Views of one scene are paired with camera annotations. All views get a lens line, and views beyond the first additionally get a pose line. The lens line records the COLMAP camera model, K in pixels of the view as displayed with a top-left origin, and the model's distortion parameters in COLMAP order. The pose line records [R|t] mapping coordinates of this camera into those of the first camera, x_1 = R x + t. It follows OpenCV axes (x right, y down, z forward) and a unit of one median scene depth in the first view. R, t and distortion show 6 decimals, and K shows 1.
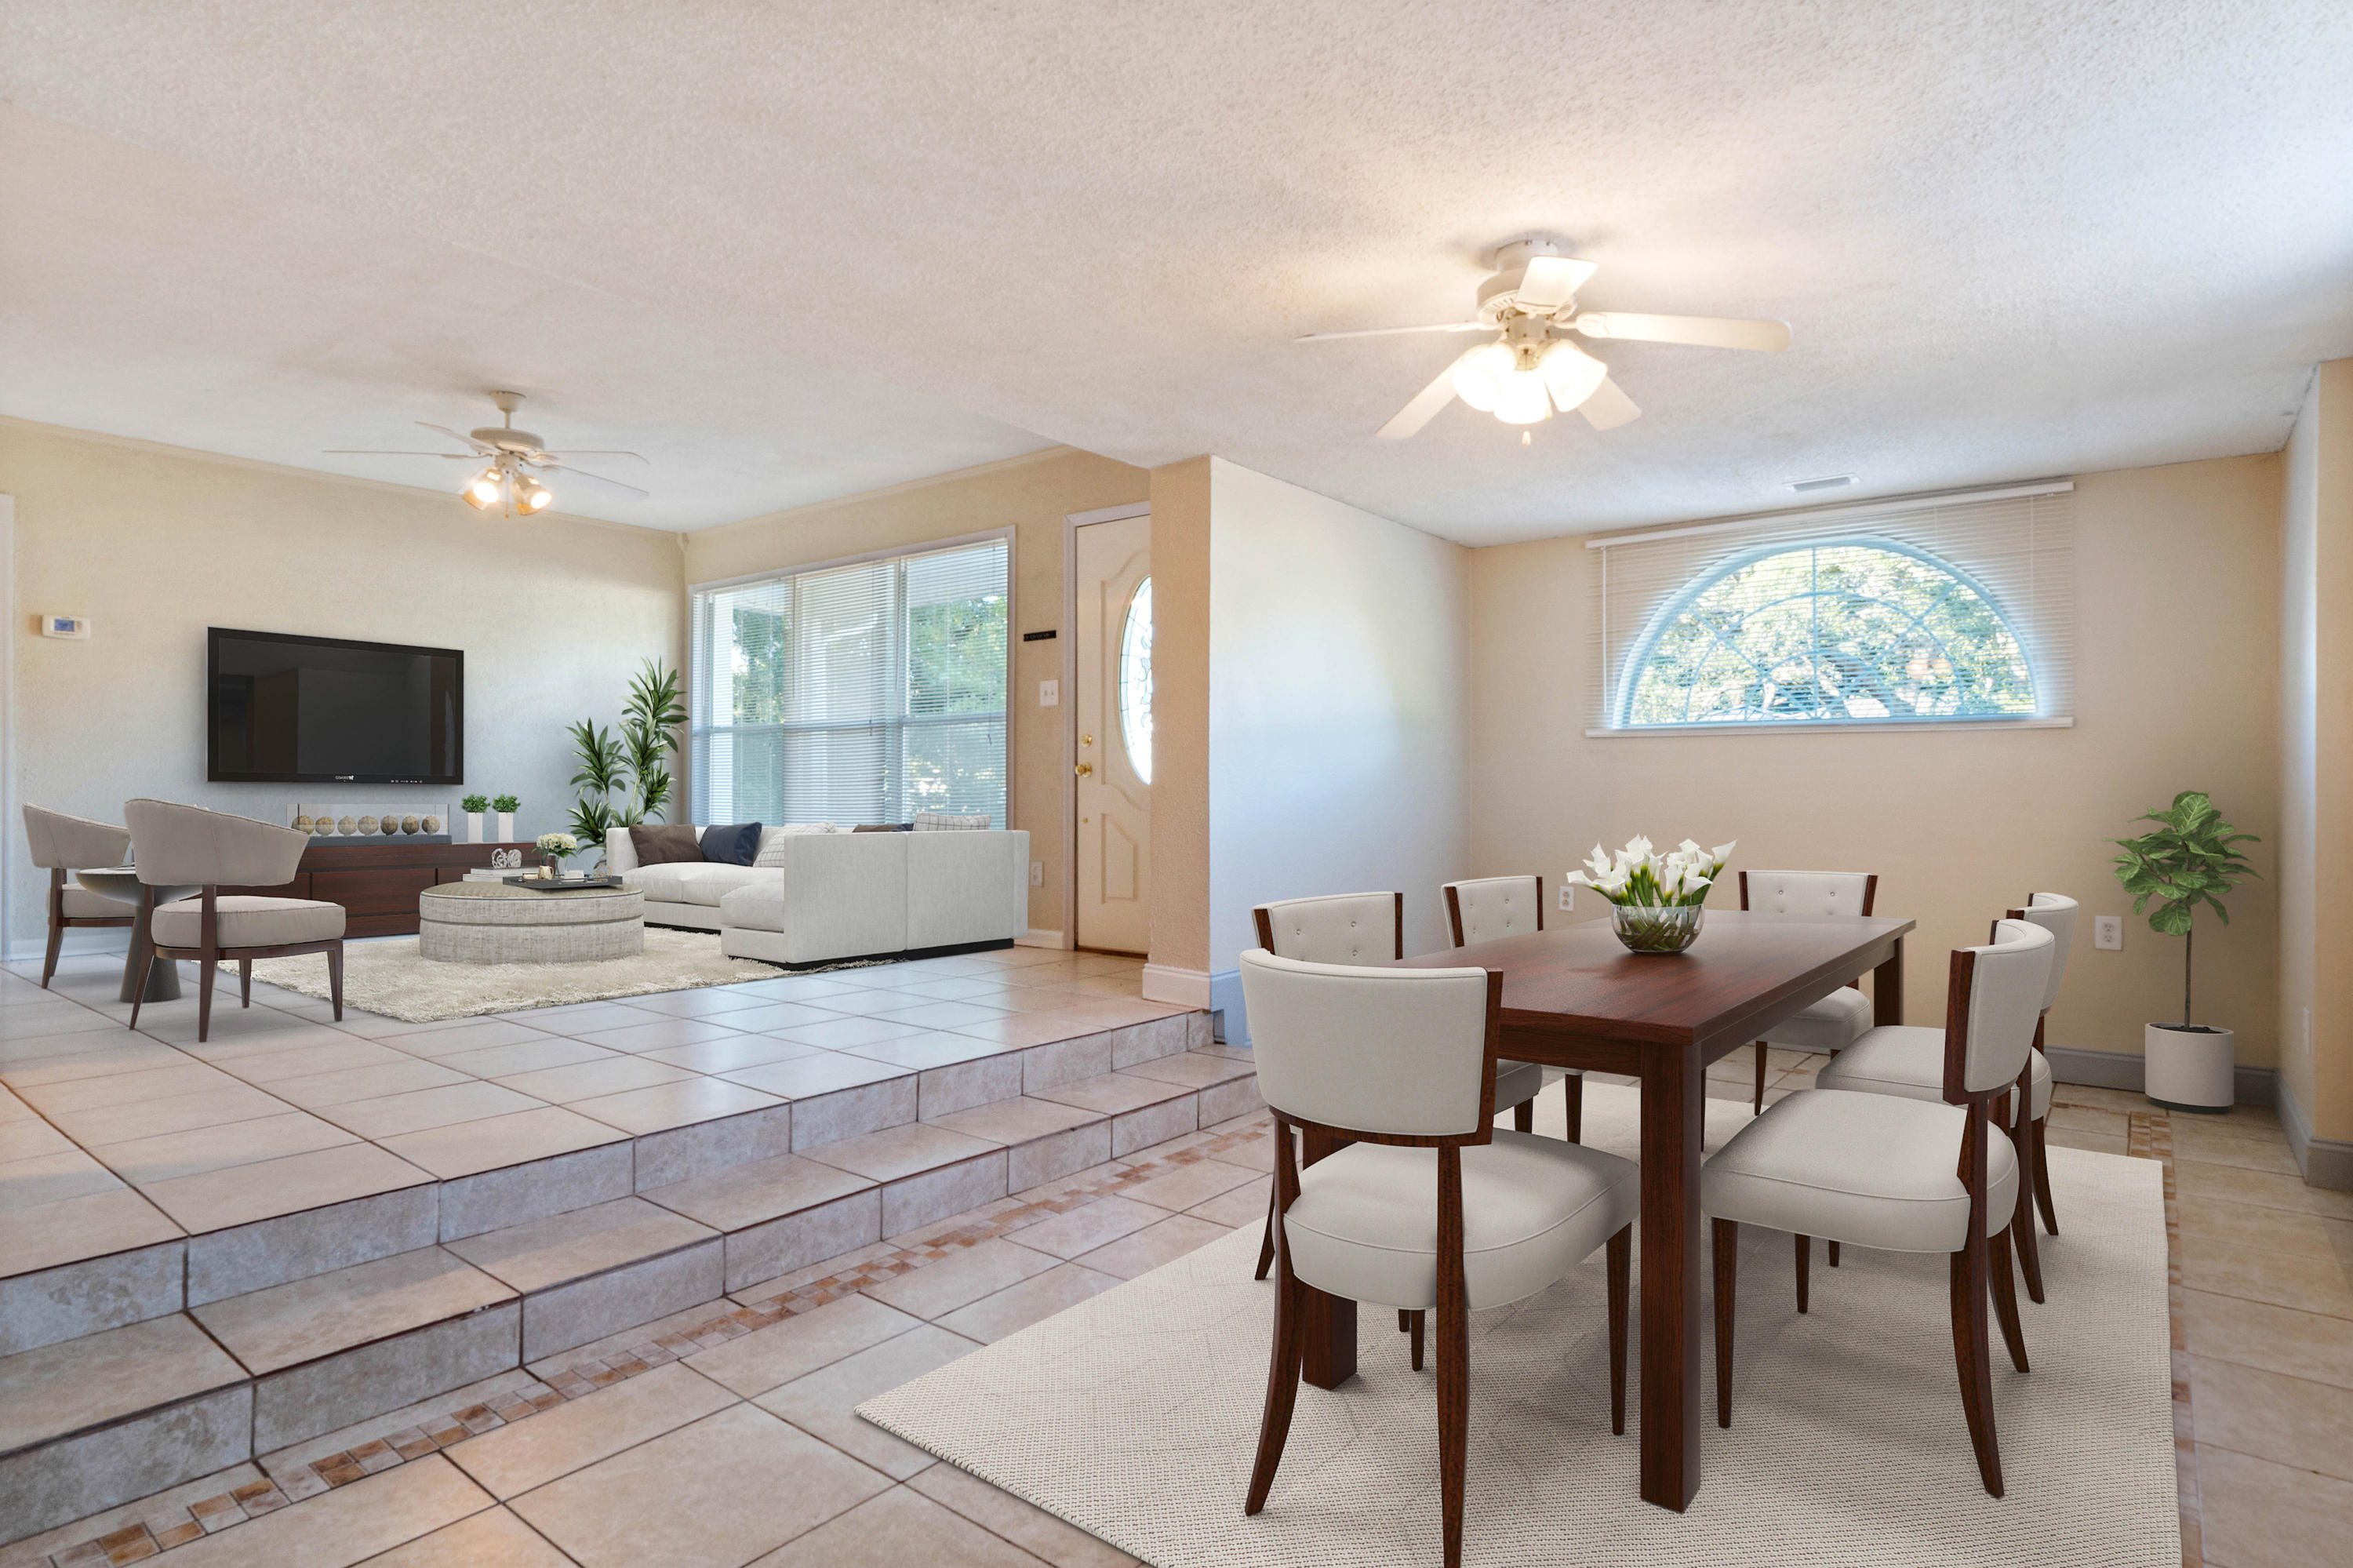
lens RADIAL K [[1261.0, 0, 1177.9], [0, 1261.0, 795.0], [0, 0, 1]] dist [-0.008253, -0.001059]
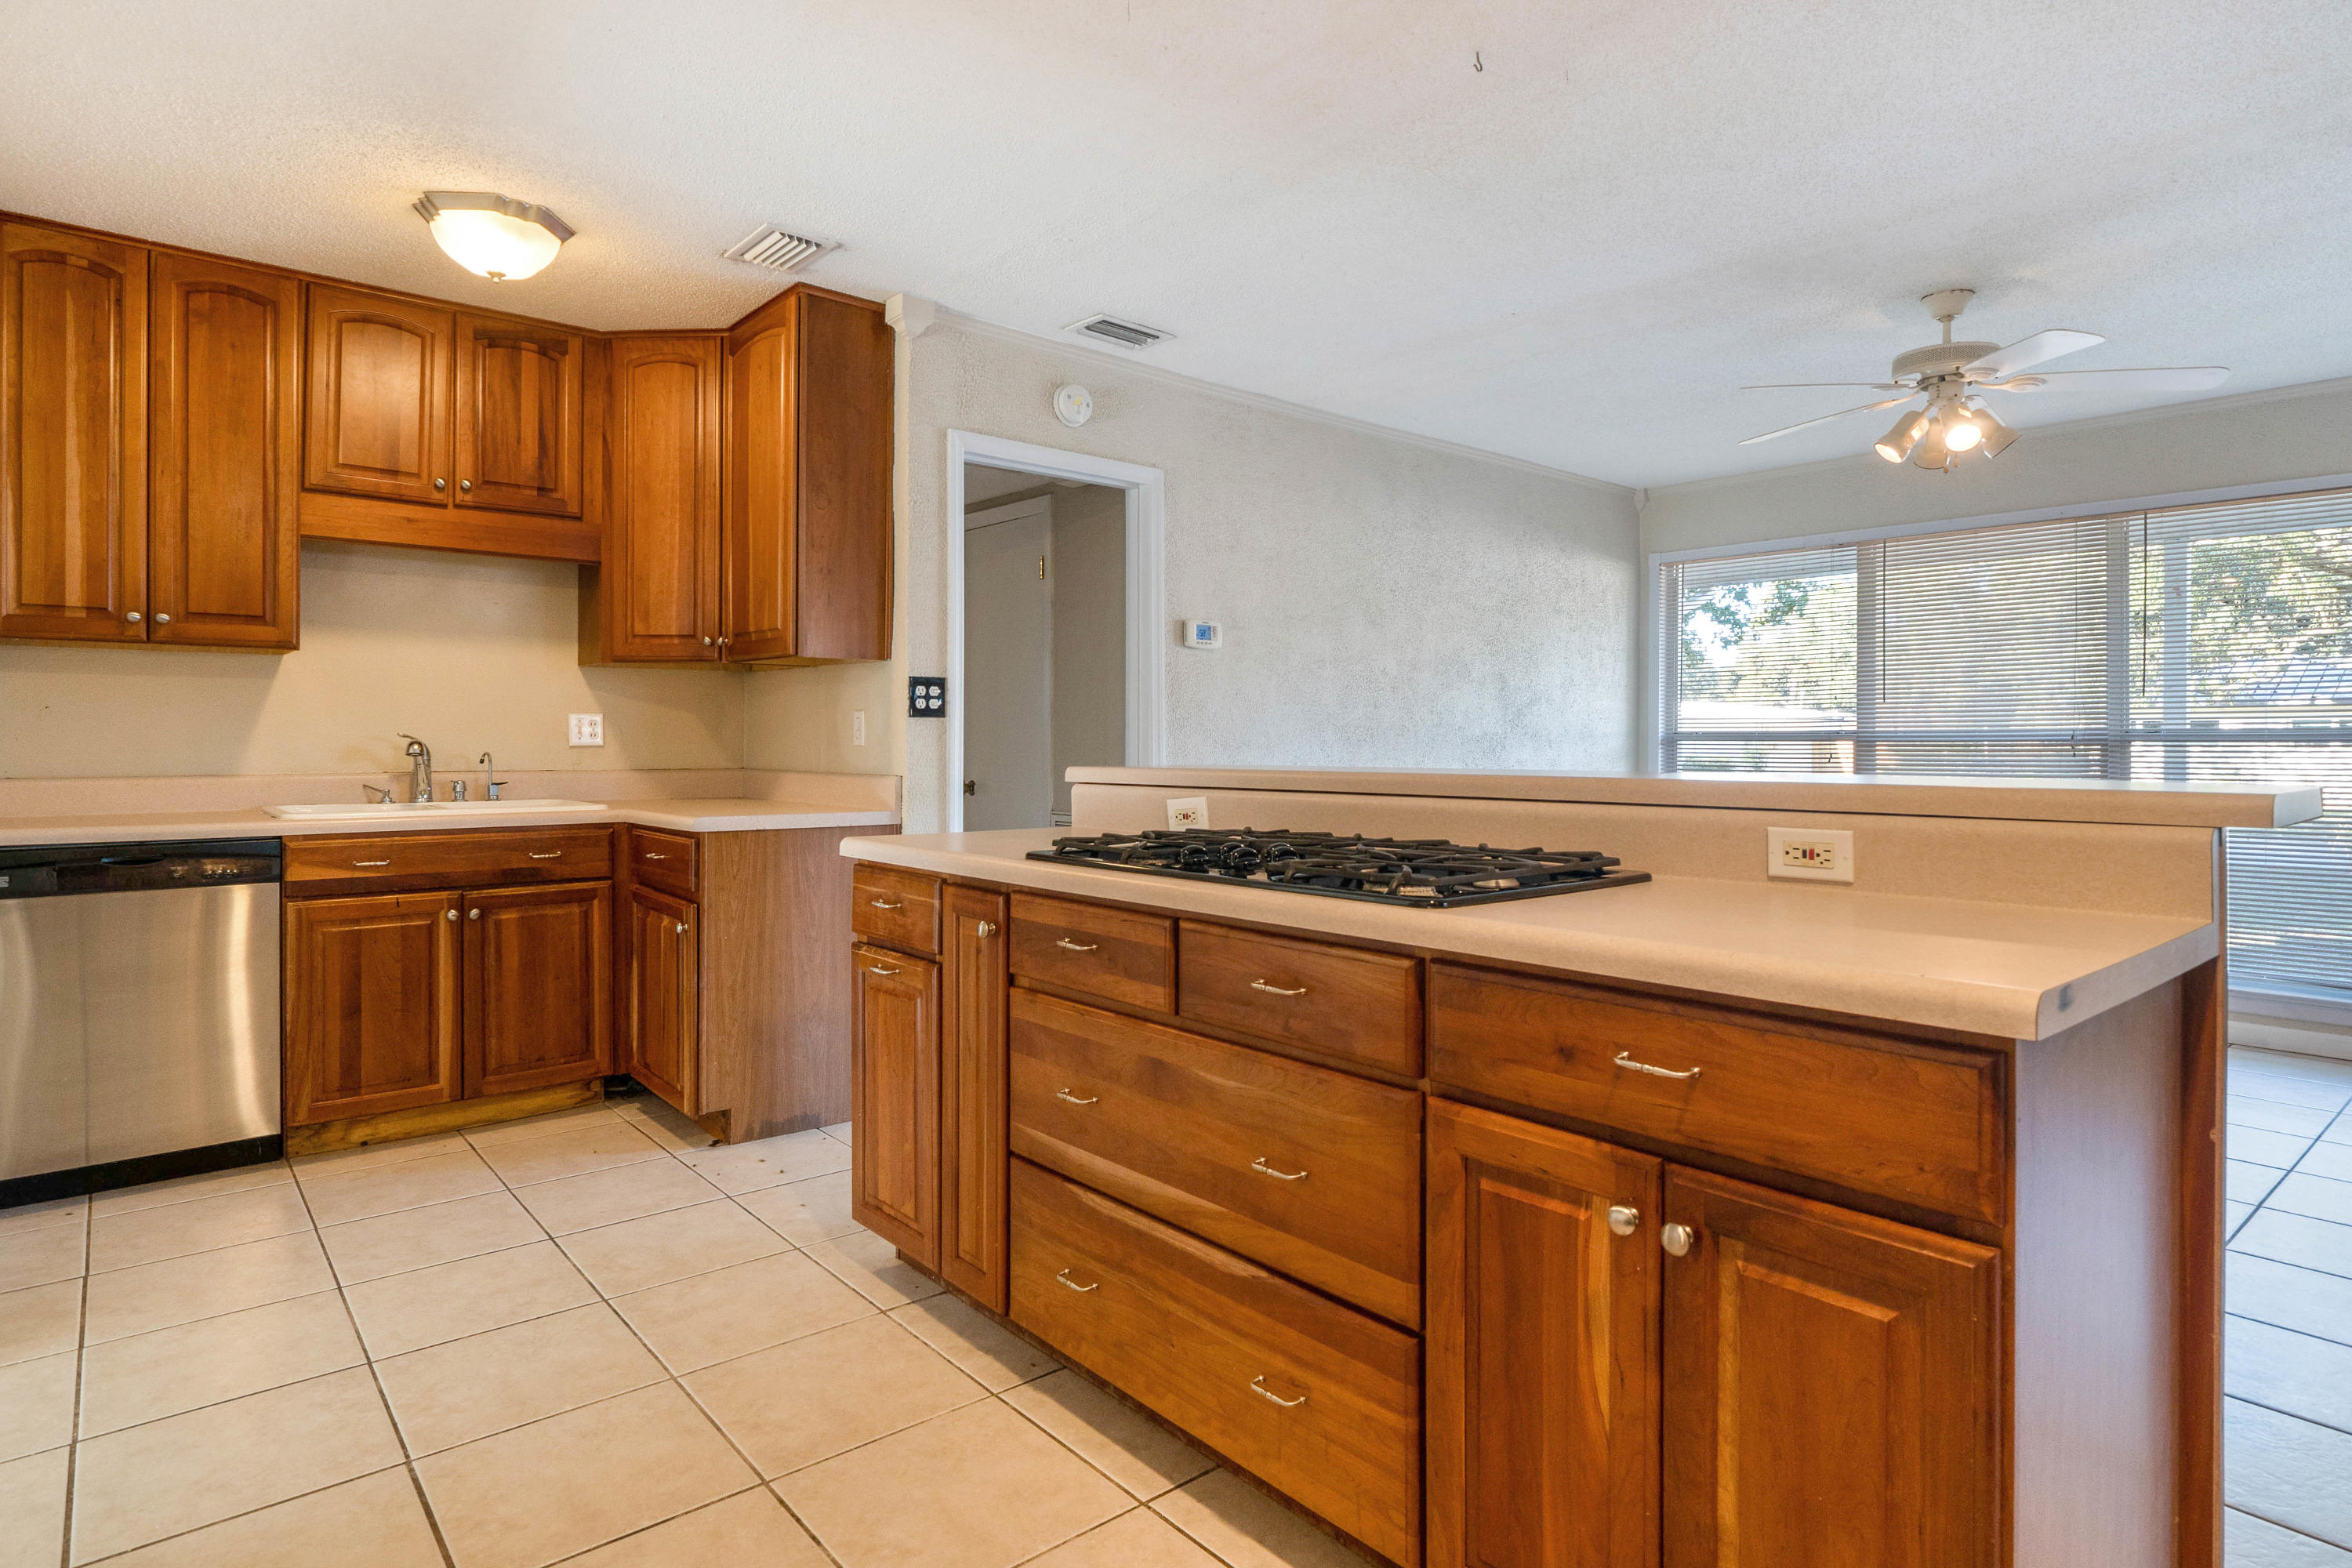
lens RADIAL K [[1260.4, 0, 1131.7], [0, 1260.4, 740.8], [0, 0, 1]] dist [-0.008253, -0.001059]
pose [[0.975885, -0.000057, -0.218286, -0.912161], [-0.001599, 0.999971, -0.007409, -0.073920], [0.218280, 0.007579, 0.975857, 0.263616]]
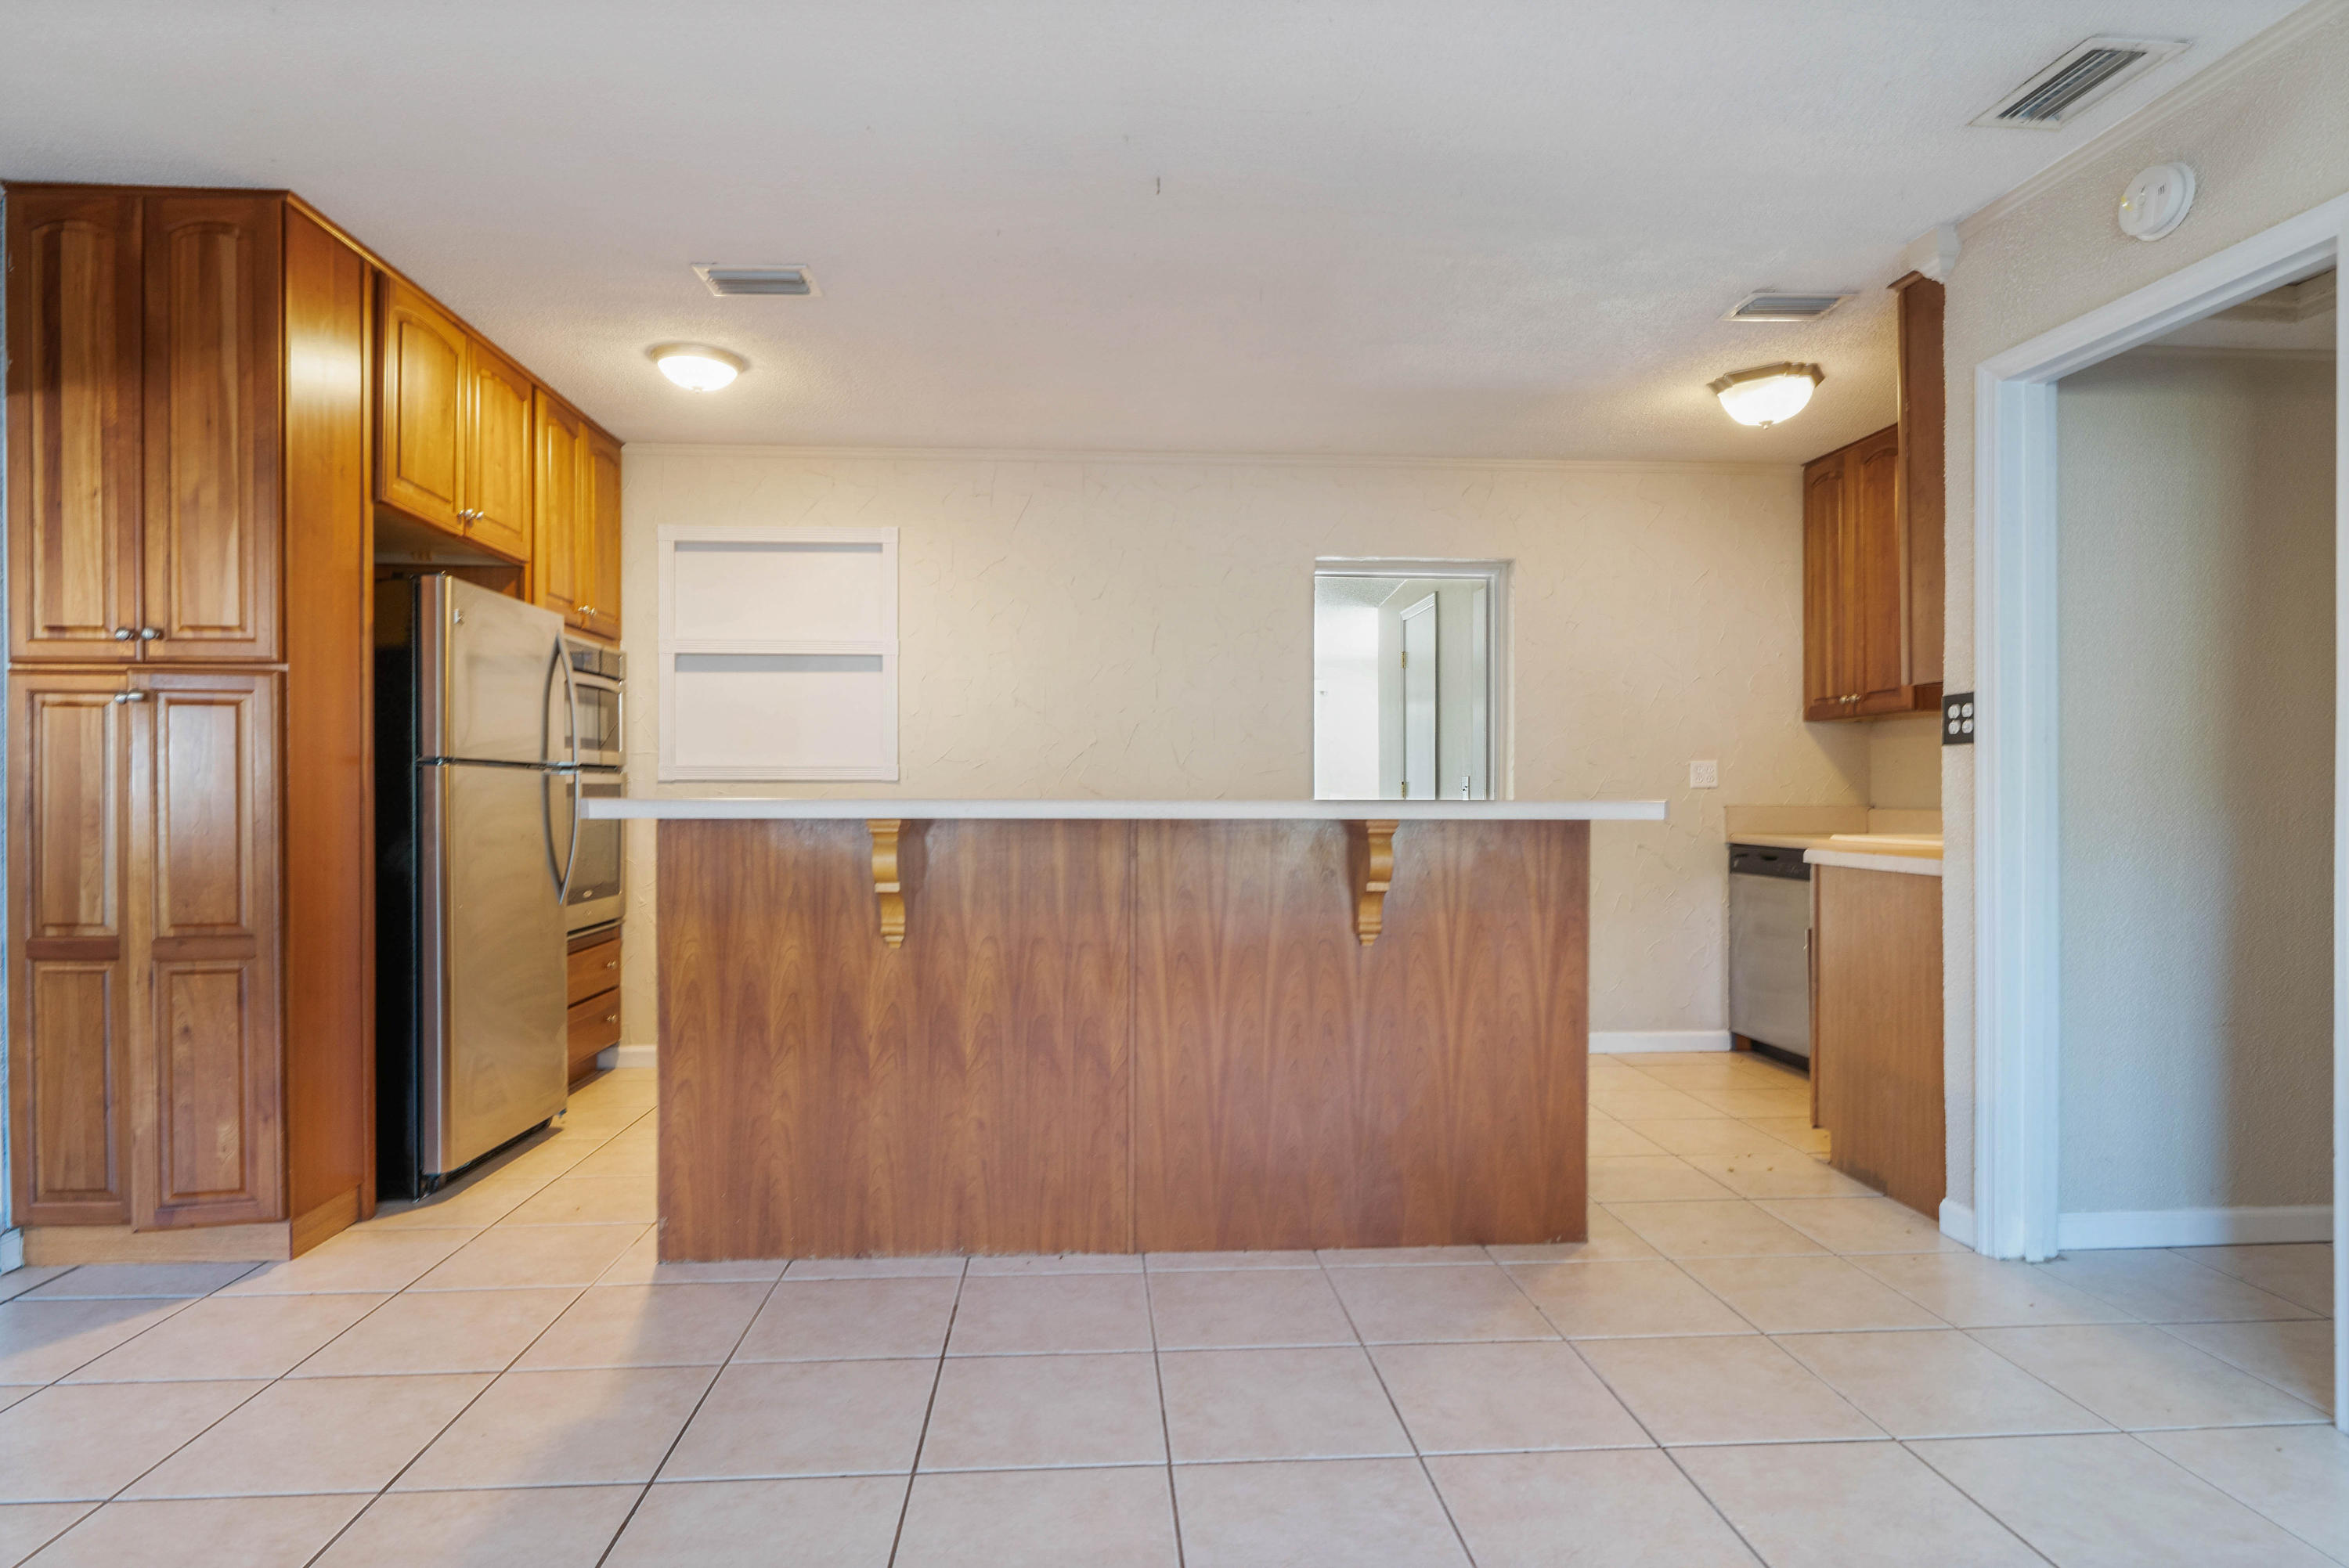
lens RADIAL K [[1258.6, 0, 1152.1], [0, 1258.6, 800.7], [0, 0, 1]] dist [-0.008253, -0.001059]
pose [[-0.749448, 0.003663, -0.662053, -0.486944], [-0.000599, 0.999981, 0.006211, -0.069550], [0.662063, 0.005051, -0.749432, 1.219594]]
